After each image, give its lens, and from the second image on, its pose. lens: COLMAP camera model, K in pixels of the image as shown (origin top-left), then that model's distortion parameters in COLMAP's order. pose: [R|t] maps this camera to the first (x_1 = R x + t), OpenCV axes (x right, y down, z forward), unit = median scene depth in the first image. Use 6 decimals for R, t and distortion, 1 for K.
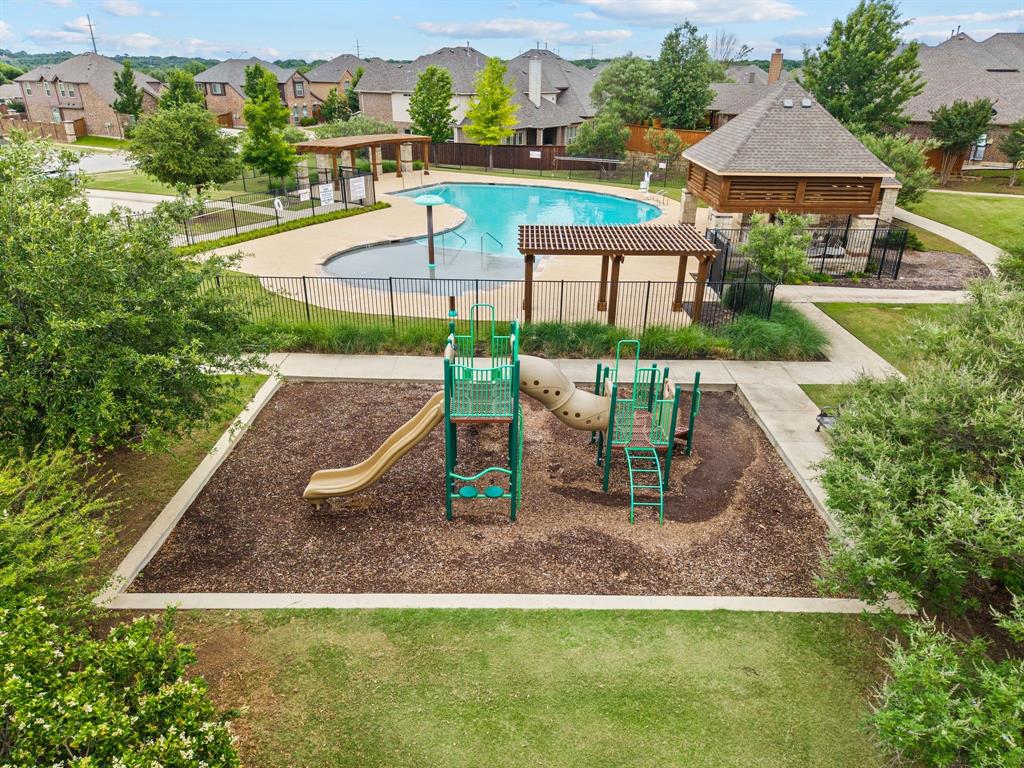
lens RADIAL K [[678.3, 0, 505.3], [0, 678.3, 387.6], [0, 0, 1]] dist [0.040544, -0.050867]
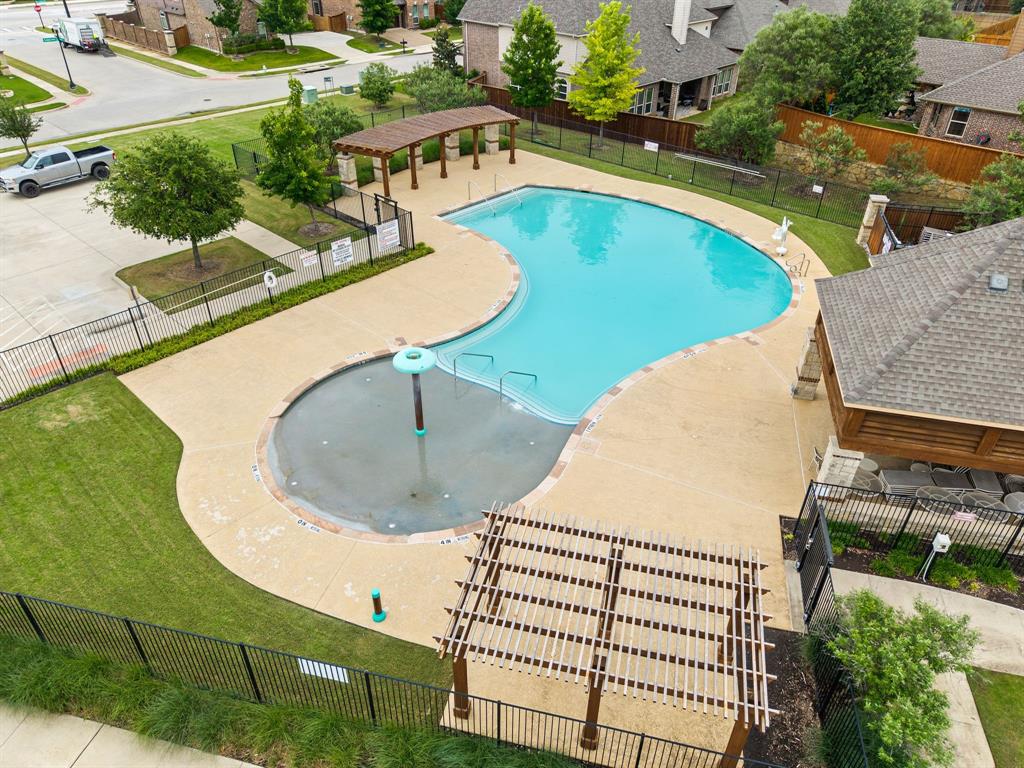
lens RADIAL K [[693.0, 0, 507.9], [0, 693.0, 385.0], [0, 0, 1]] dist [0.026645, -0.022008]
pose [[0.975110, 0.121312, -0.185593, 0.064966], [-0.088031, 0.980066, 0.178102, -0.205108], [0.203499, -0.157331, 0.966351, 0.166888]]
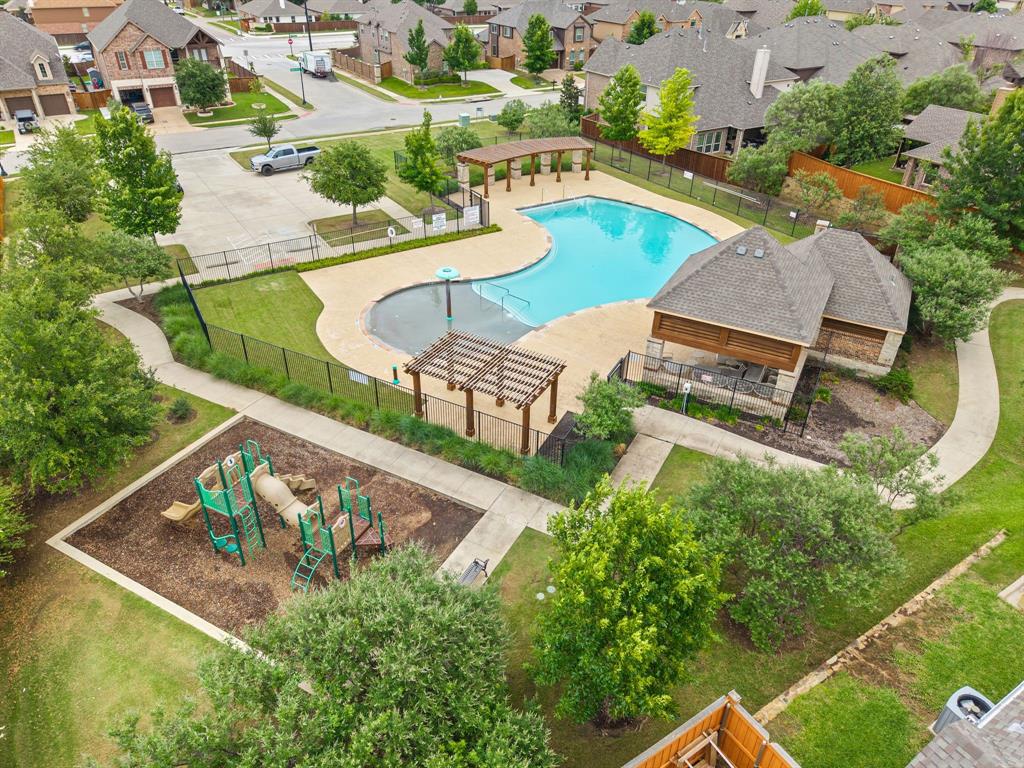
lens RADIAL K [[678.3, 0, 505.3], [0, 678.3, 387.6], [0, 0, 1]] dist [0.040544, -0.050867]
pose [[0.882672, 0.256008, -0.394146, 0.288751], [-0.196567, 0.962843, 0.185188, -0.172247], [0.426910, -0.085984, 0.900197, -0.064388]]
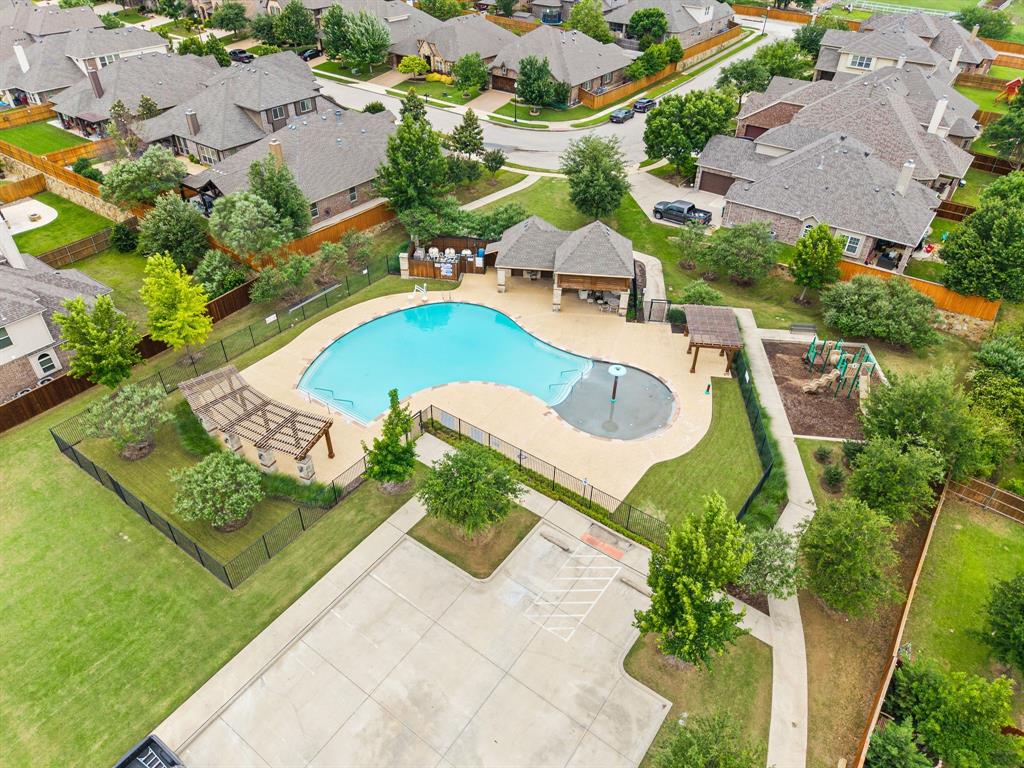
lens RADIAL K [[678.3, 0, 505.3], [0, 678.3, 387.6], [0, 0, 1]] dist [0.040544, -0.050867]
pose [[0.098678, -0.624559, 0.774719, -0.799552], [0.410612, 0.734708, 0.540002, -0.686675], [-0.906455, 0.264822, 0.328951, 0.373359]]
